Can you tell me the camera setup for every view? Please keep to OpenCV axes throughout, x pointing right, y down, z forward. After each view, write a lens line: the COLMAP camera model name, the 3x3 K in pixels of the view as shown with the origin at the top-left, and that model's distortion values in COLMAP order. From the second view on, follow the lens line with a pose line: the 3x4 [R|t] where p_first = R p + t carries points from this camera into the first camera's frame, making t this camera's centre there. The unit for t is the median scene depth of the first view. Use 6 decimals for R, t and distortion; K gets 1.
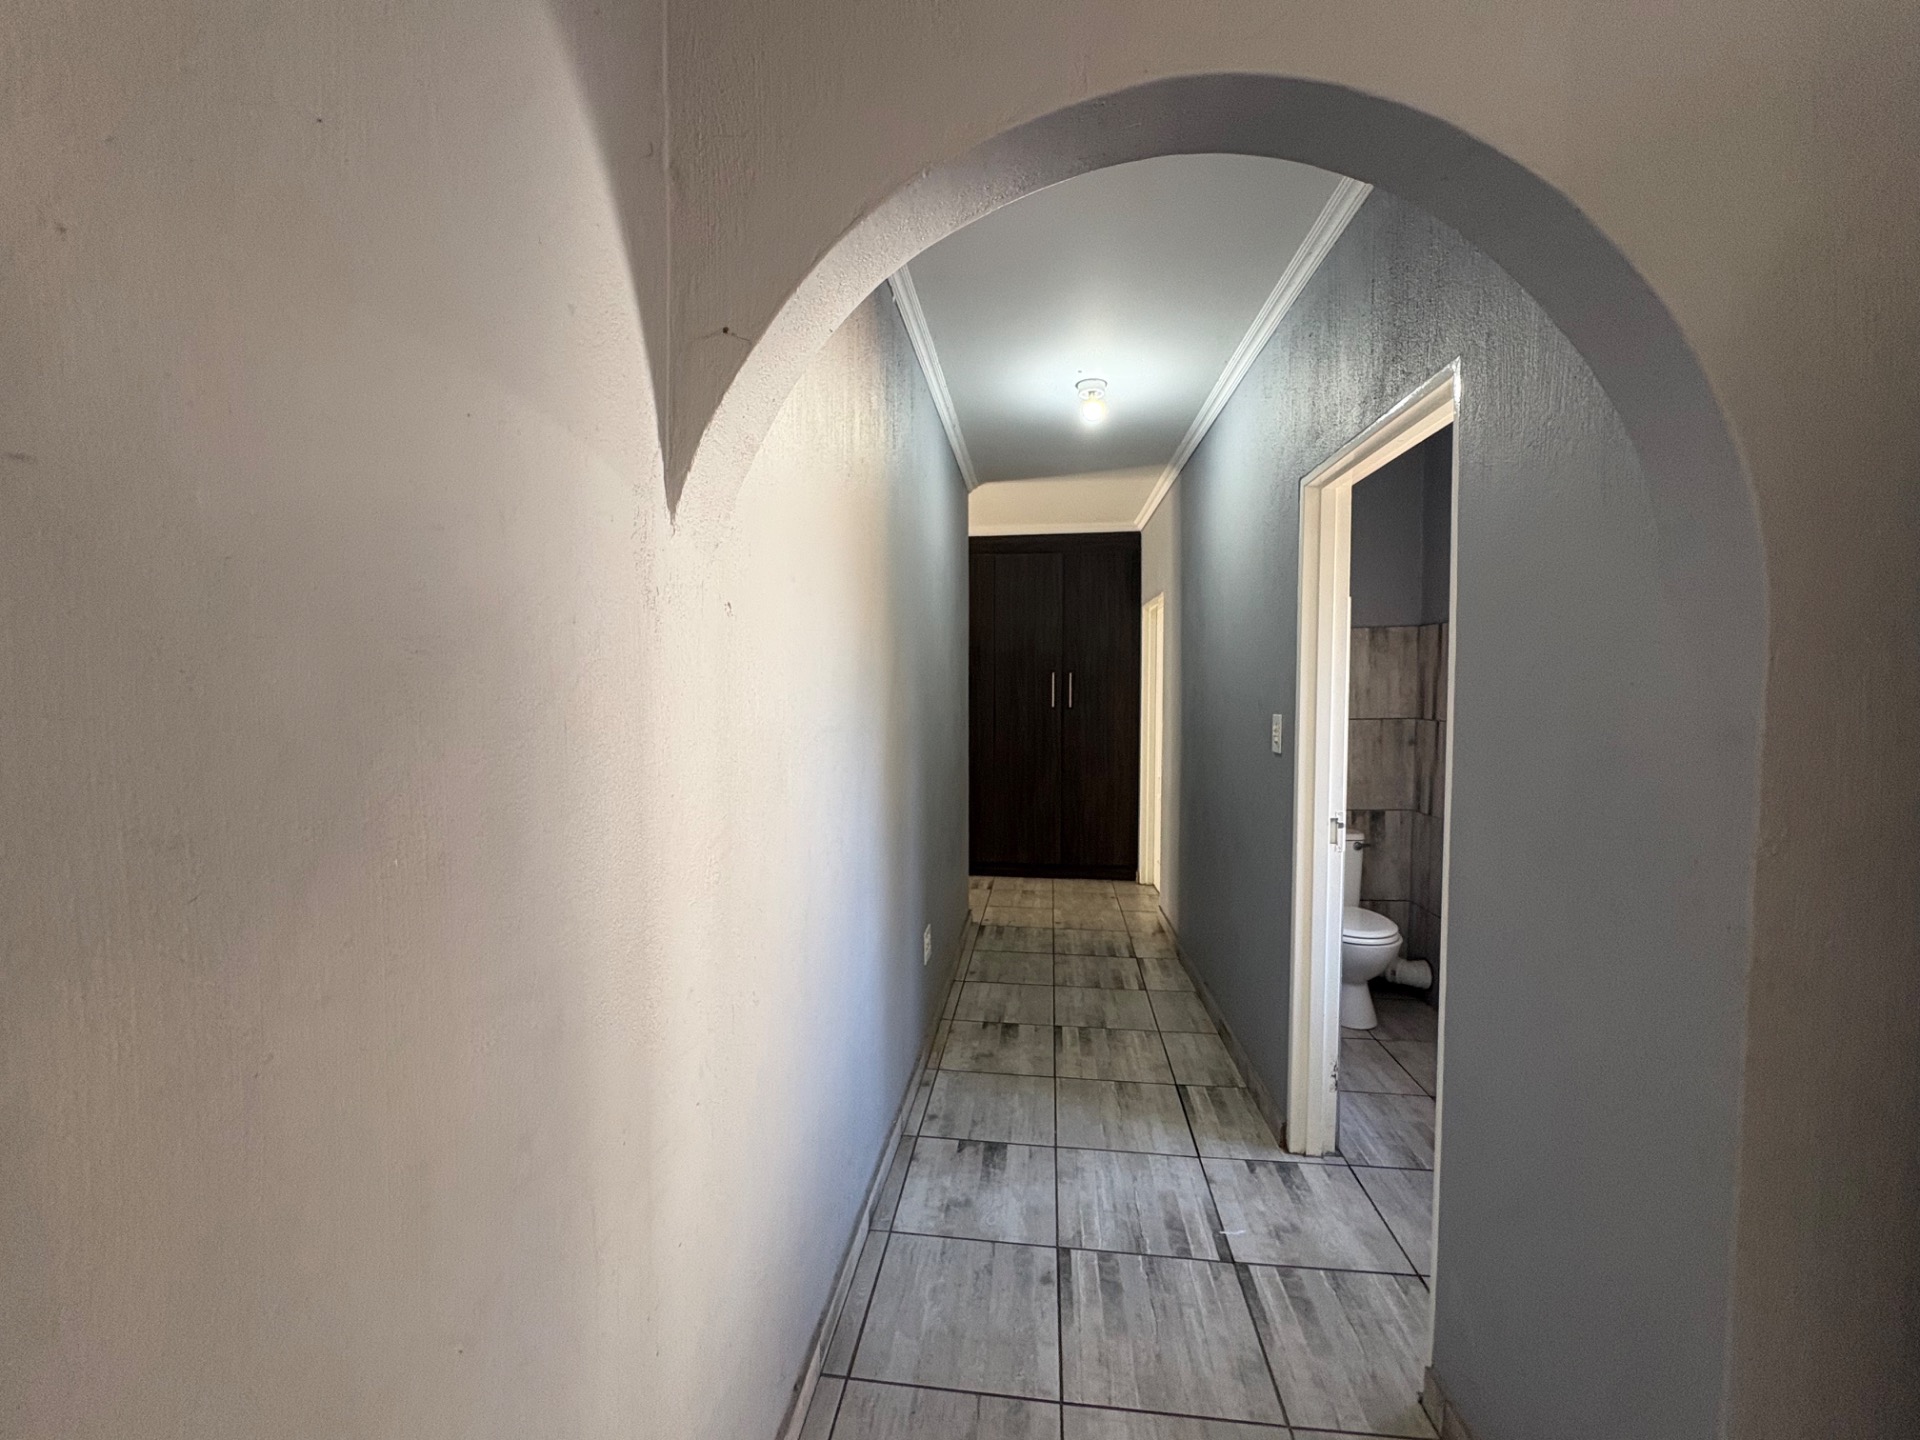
lens RADIAL K [[765.5, 0, 955.6], [0, 765.5, 722.0], [0, 0, 1]] dist [0.003089, 0.000057]
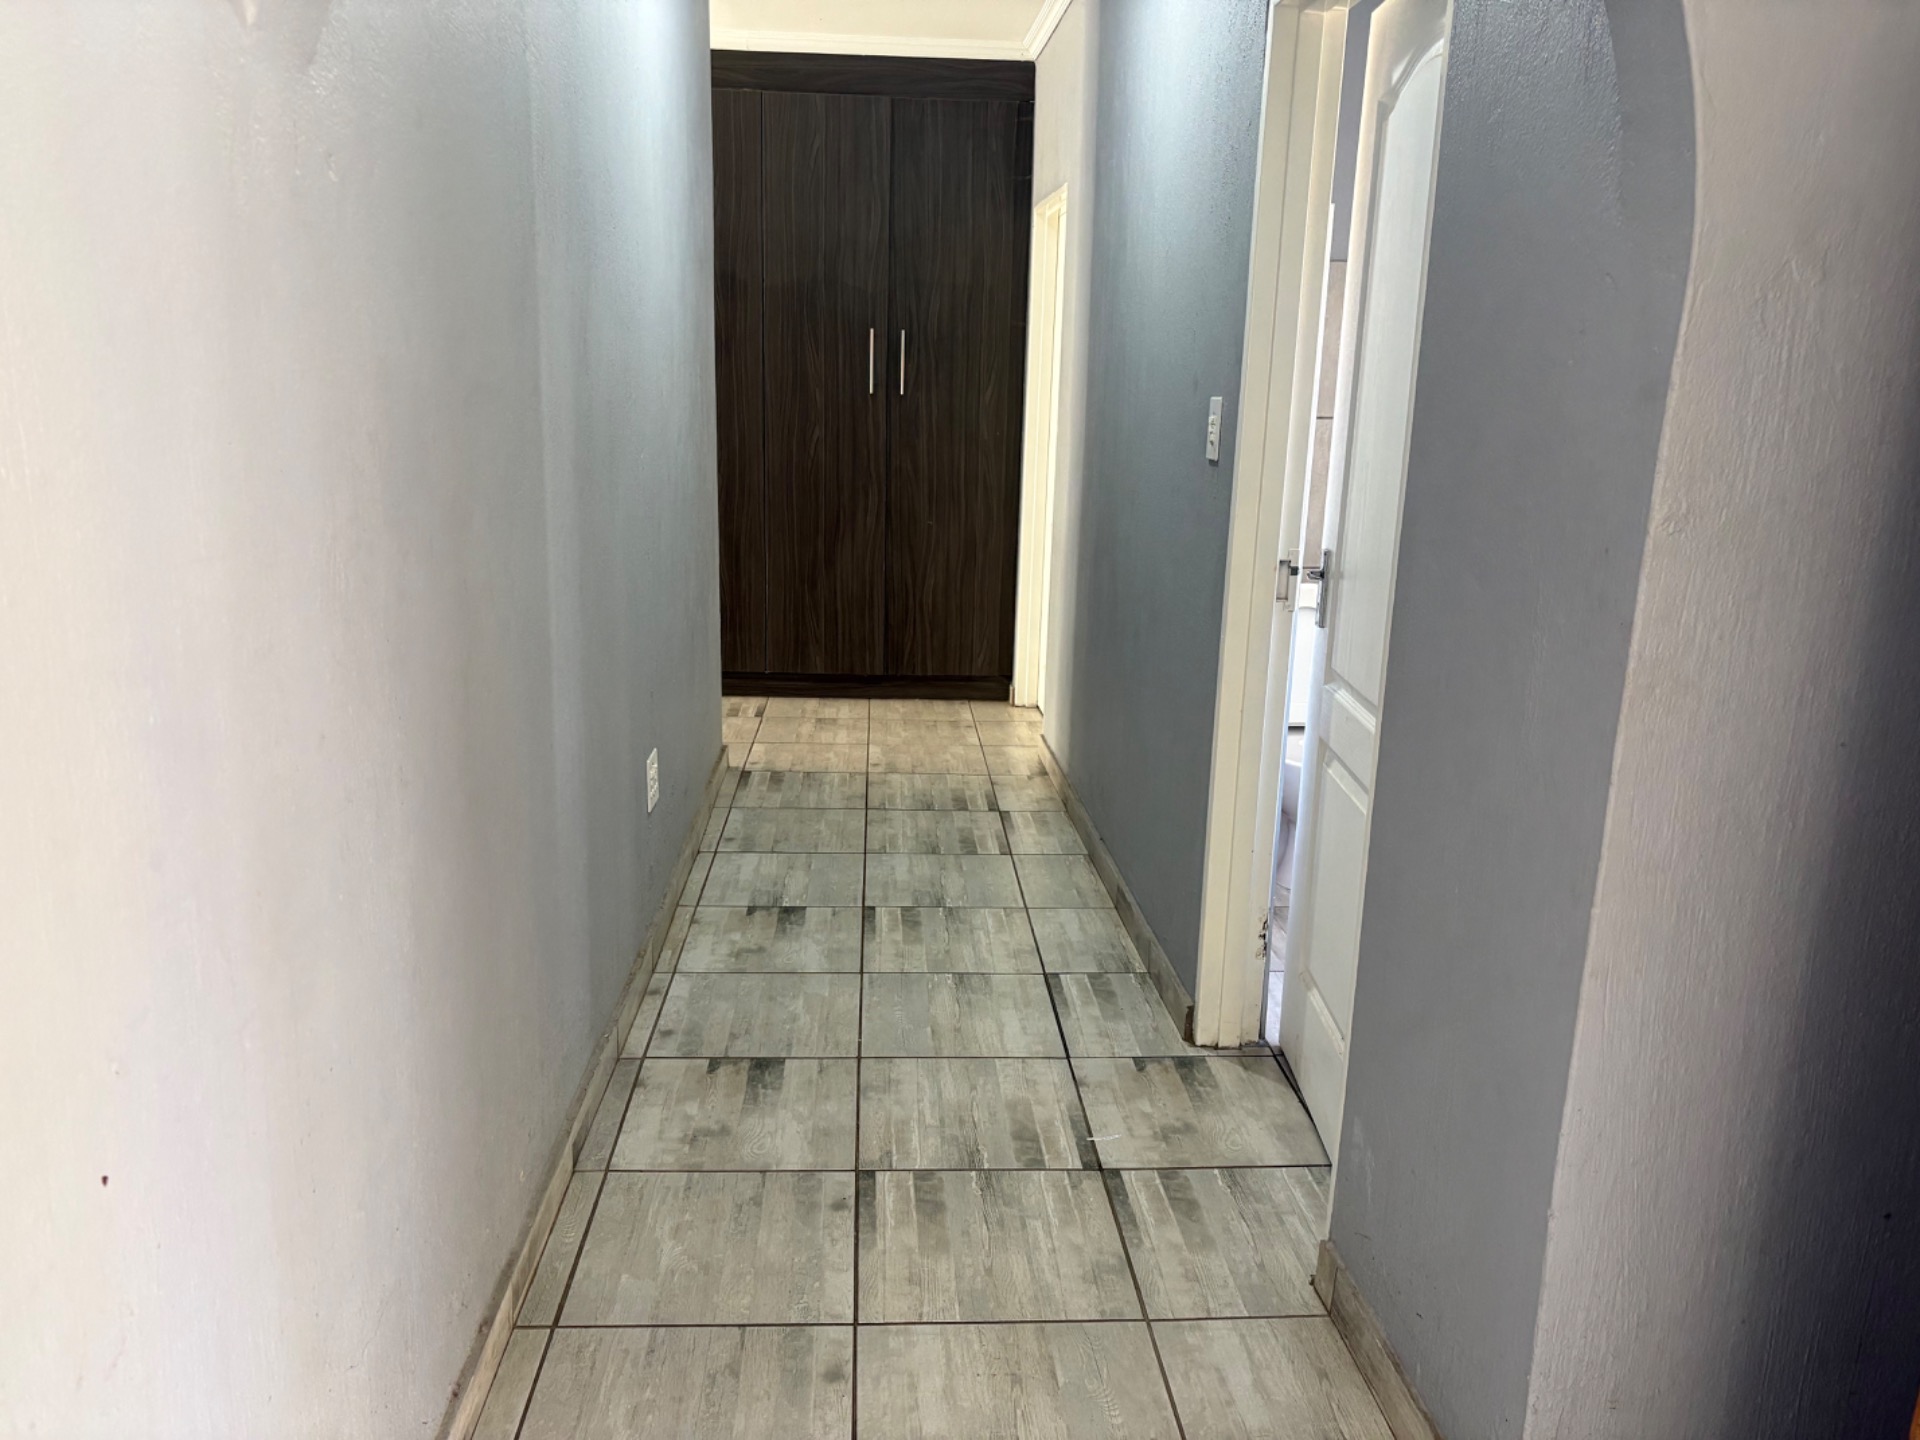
lens RADIAL K [[1443.2, 0, 960.0], [0, 1443.2, 720.0], [0, 0, 1]] dist [0.158402, -0.388838]
pose [[0.983526, -0.013680, 0.180251, -0.006163], [-0.020918, 0.981821, 0.188651, 0.030563], [-0.179555, -0.189313, 0.965360, -0.175722]]
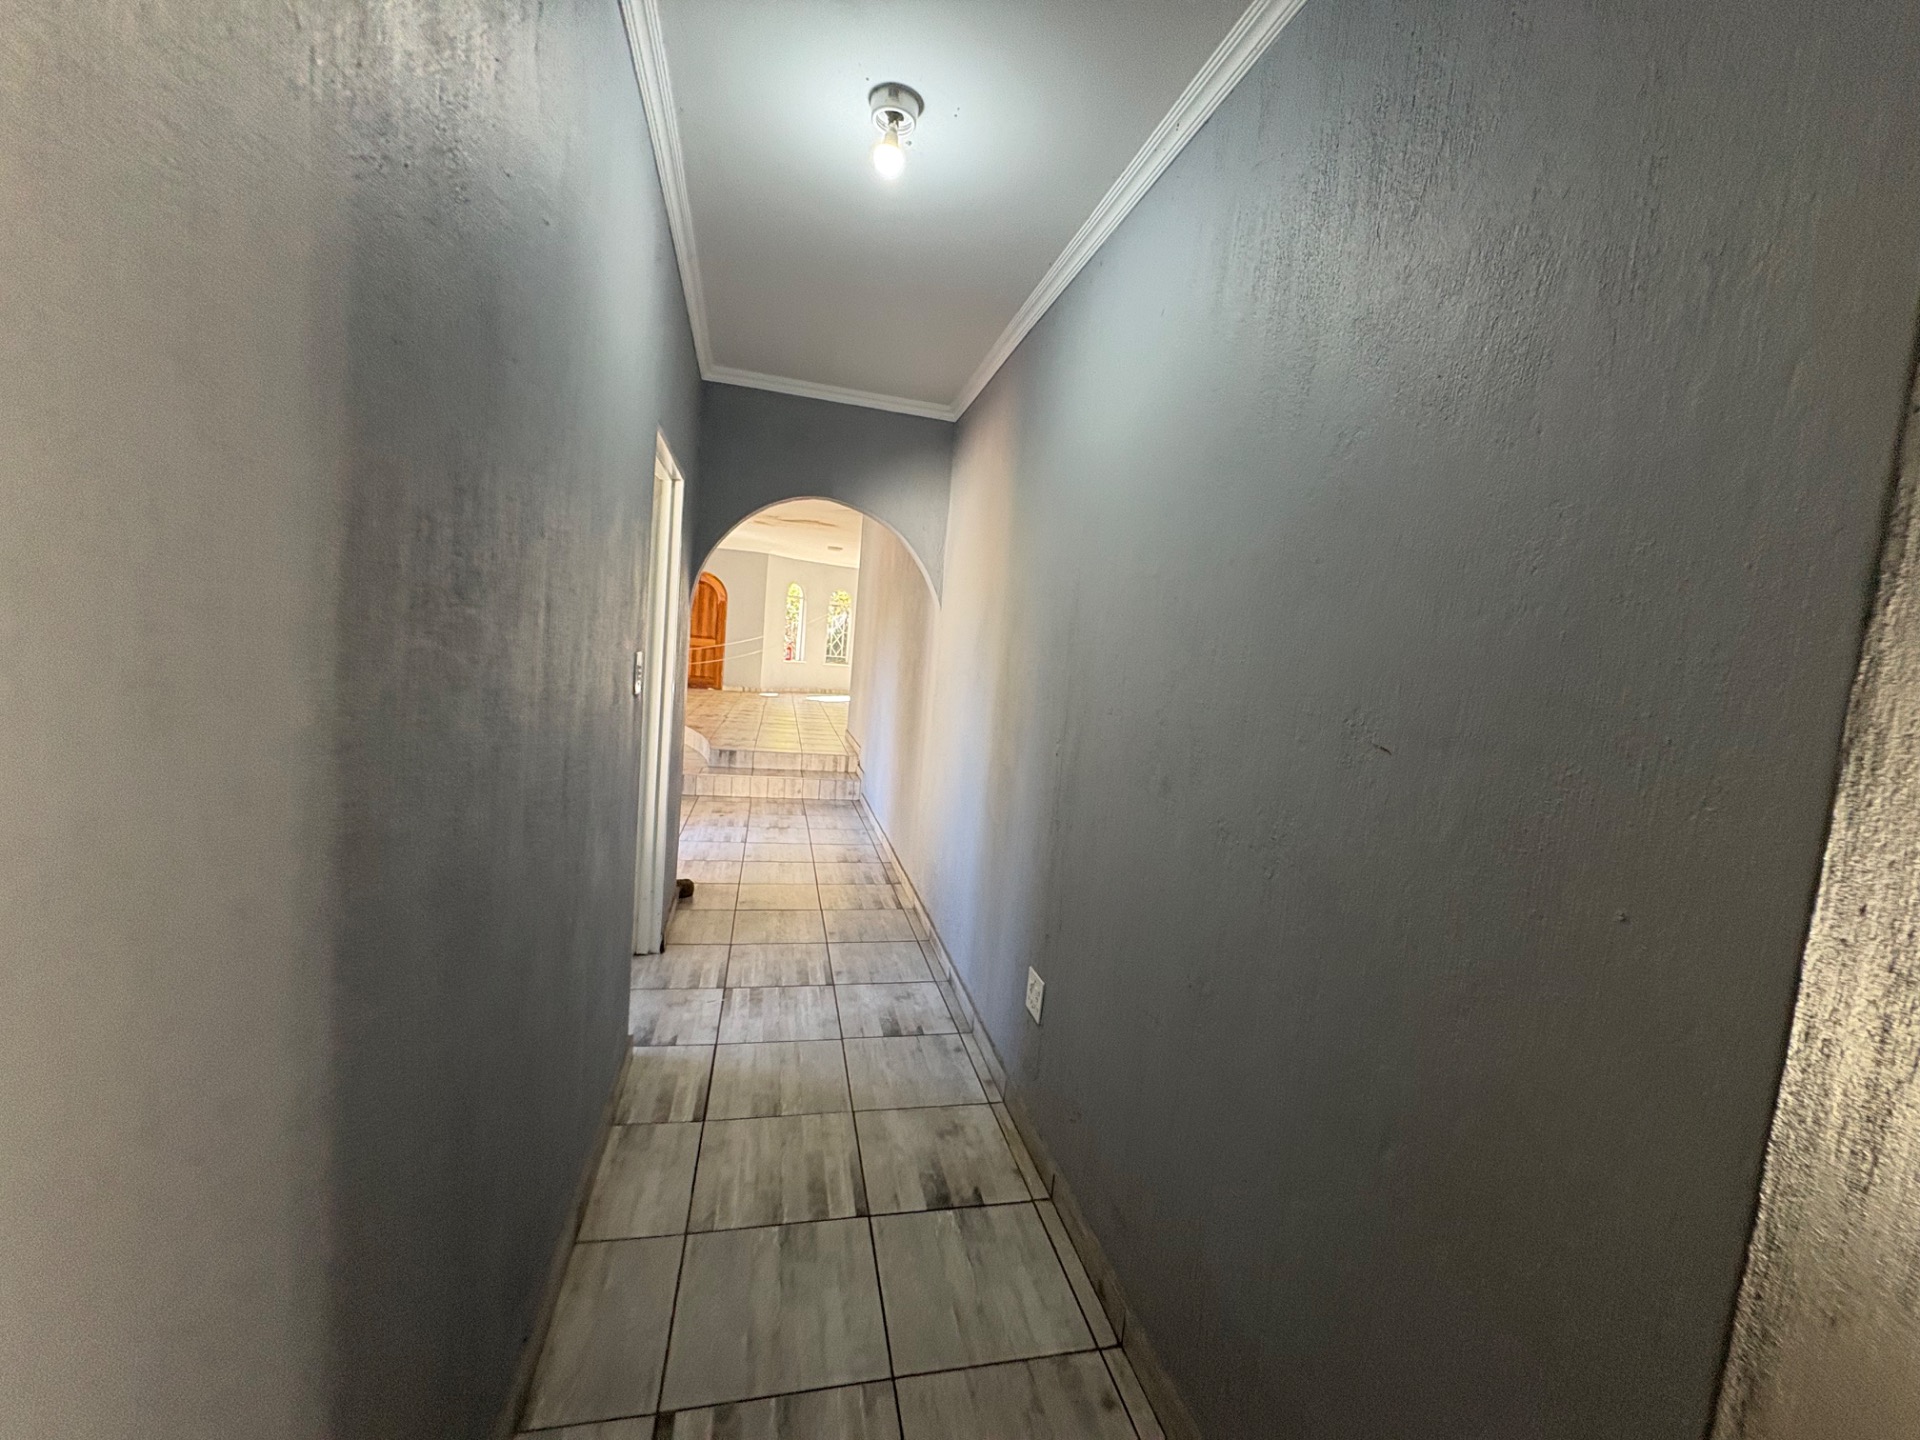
lens RADIAL K [[765.5, 0, 955.6], [0, 765.5, 722.0], [0, 0, 1]] dist [0.003089, 0.000057]
pose [[-0.936329, -0.053915, -0.346959, 0.406180], [-0.105822, 0.985526, 0.132436, -0.089989], [0.334797, 0.160720, -0.928483, 2.096615]]
